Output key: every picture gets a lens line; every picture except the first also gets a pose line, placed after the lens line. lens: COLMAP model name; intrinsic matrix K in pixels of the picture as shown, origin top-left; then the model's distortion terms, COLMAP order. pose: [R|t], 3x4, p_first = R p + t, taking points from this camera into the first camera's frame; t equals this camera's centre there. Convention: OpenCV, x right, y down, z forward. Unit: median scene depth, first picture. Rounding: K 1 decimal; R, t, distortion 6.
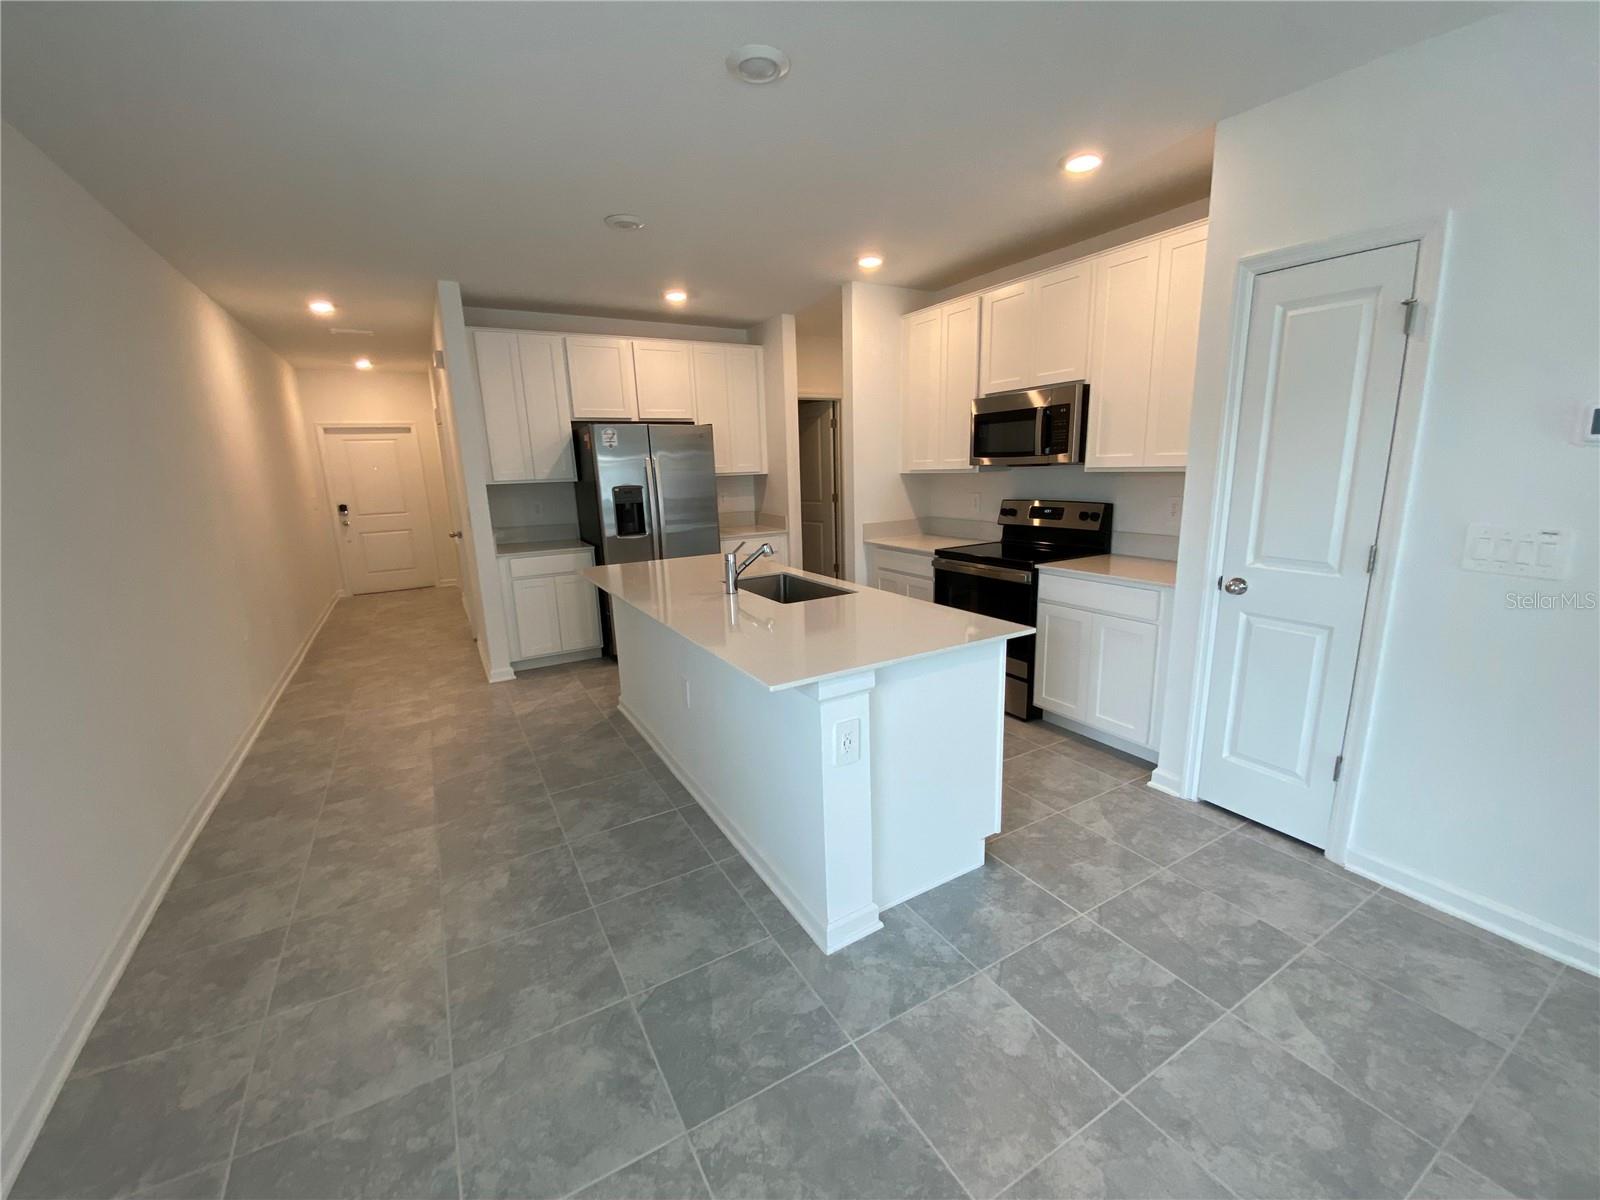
lens RADIAL K [[642.1, 0, 800.0], [0, 642.1, 600.0], [0, 0, 1]] dist [0.000391, -0.011265]
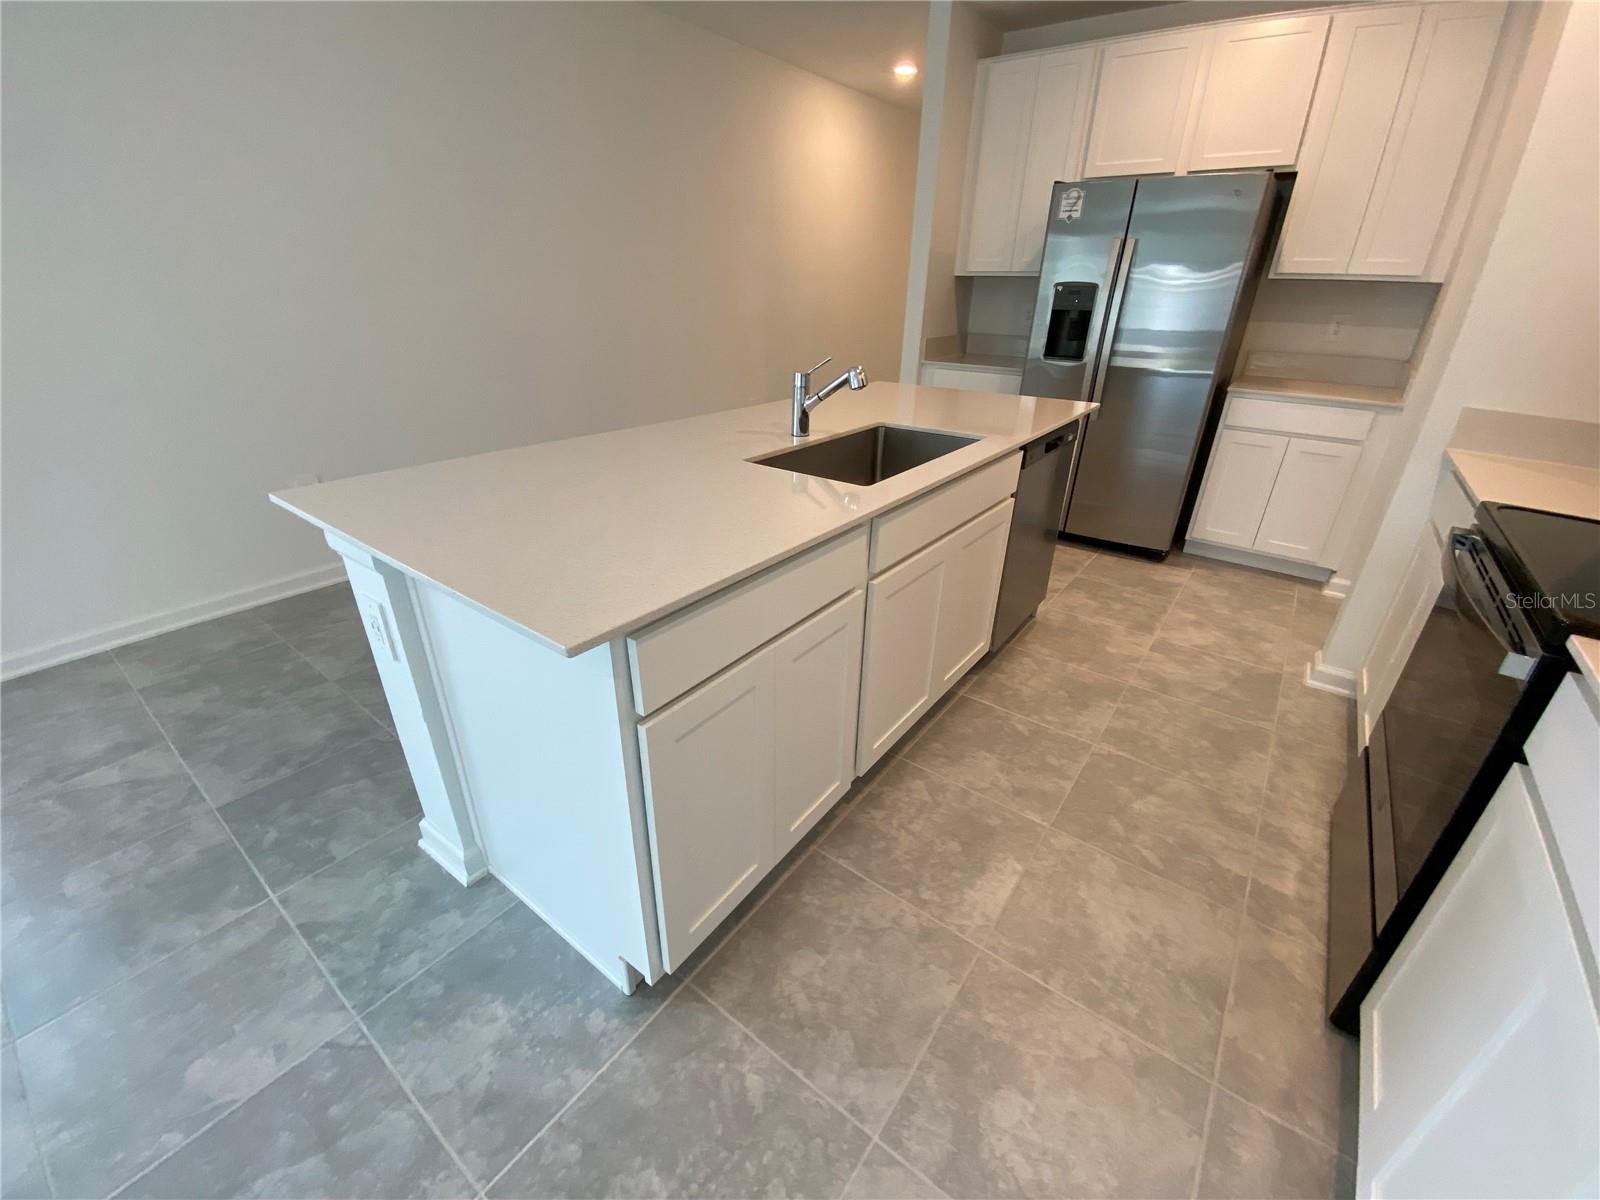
lens RADIAL K [[654.3, 0, 800.0], [0, 654.3, 600.0], [0, 0, 1]] dist [0.008017, -0.014805]
pose [[0.386582, 0.436463, -0.812437, 0.746114], [-0.223406, 0.899006, 0.376667, -0.160291], [0.894787, 0.035891, 0.445048, 0.990976]]
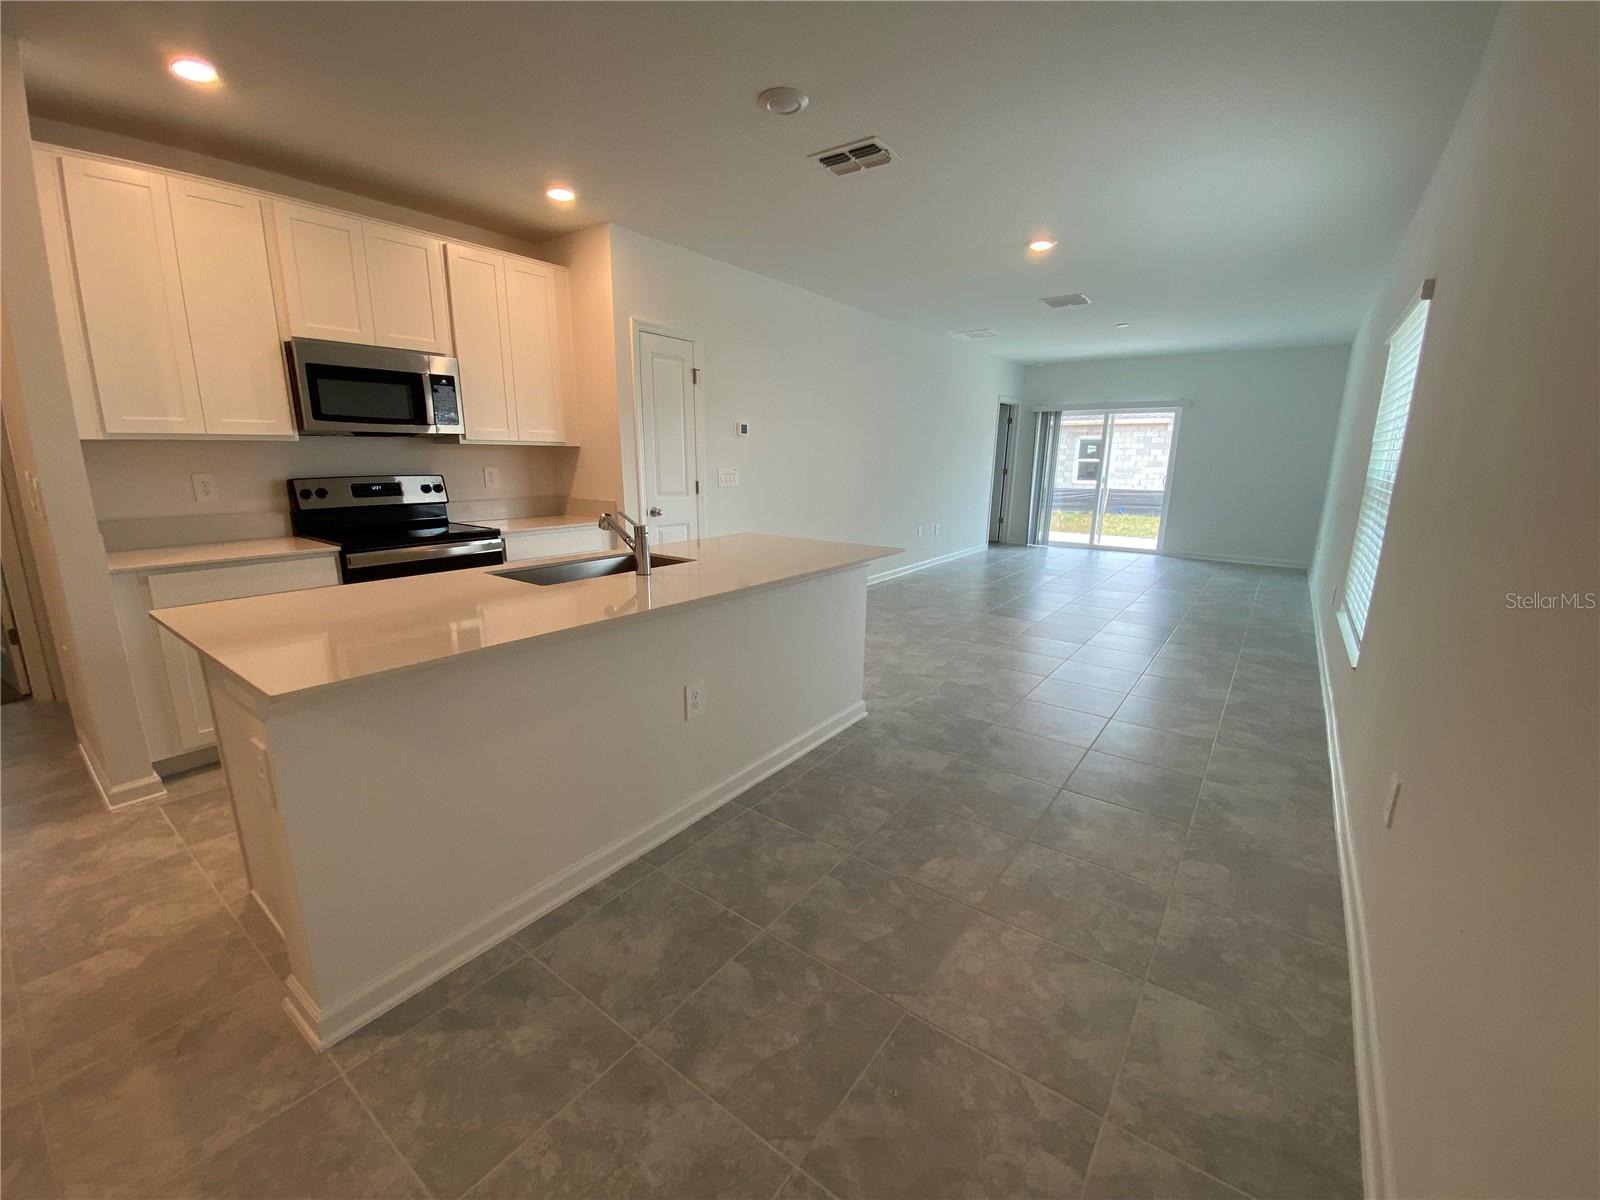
lens RADIAL K [[642.1, 0, 800.0], [0, 642.1, 600.0], [0, 0, 1]] dist [0.000391, -0.011265]
pose [[-0.391283, -0.183749, 0.901739, -1.282153], [0.203841, 0.938218, 0.279634, -0.228943], [-0.897411, 0.293228, -0.329654, 1.531308]]
